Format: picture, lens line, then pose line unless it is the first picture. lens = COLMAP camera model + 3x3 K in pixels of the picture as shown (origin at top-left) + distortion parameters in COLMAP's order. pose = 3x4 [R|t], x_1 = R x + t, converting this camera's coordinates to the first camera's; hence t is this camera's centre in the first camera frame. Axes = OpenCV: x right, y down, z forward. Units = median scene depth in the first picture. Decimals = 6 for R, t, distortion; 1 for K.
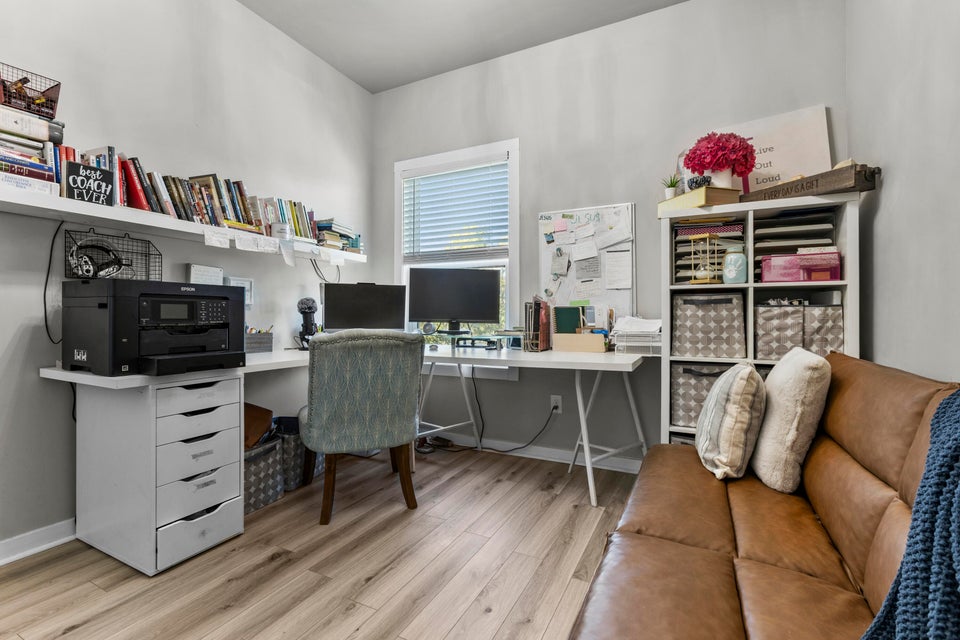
lens RADIAL K [[428.4, 0, 480.0], [0, 428.4, 320.0], [0, 0, 1]] dist [-0.017048, 0.000181]
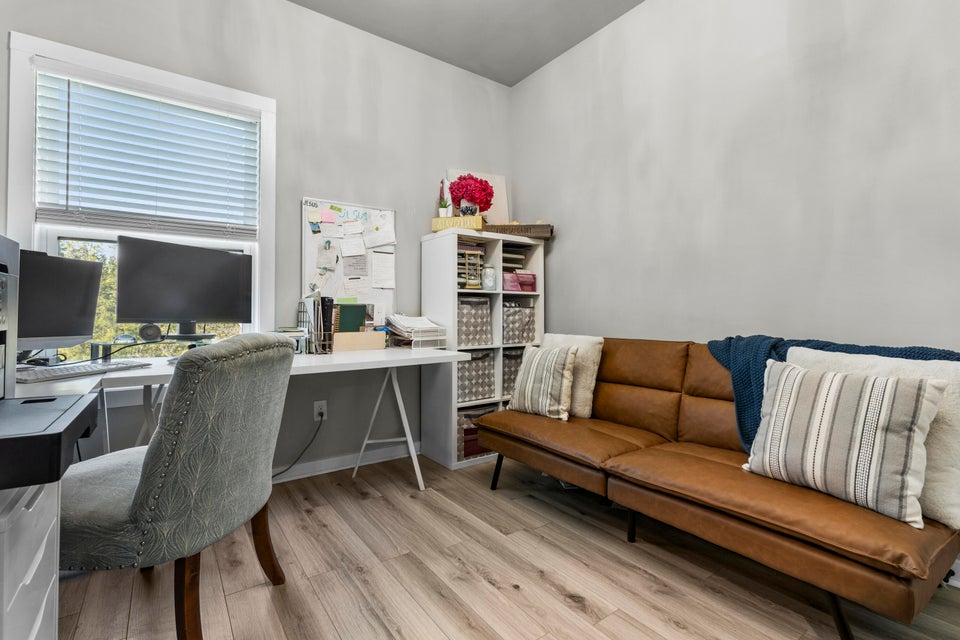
lens RADIAL K [[441.1, 0, 464.0], [0, 441.1, 311.8], [0, 0, 1]] dist [-0.007827, 0.000545]
pose [[0.476700, 0.005009, 0.879052, -0.640003], [0.008870, 0.999905, -0.010508, -0.001495], [-0.879021, 0.012806, 0.476611, 0.360319]]
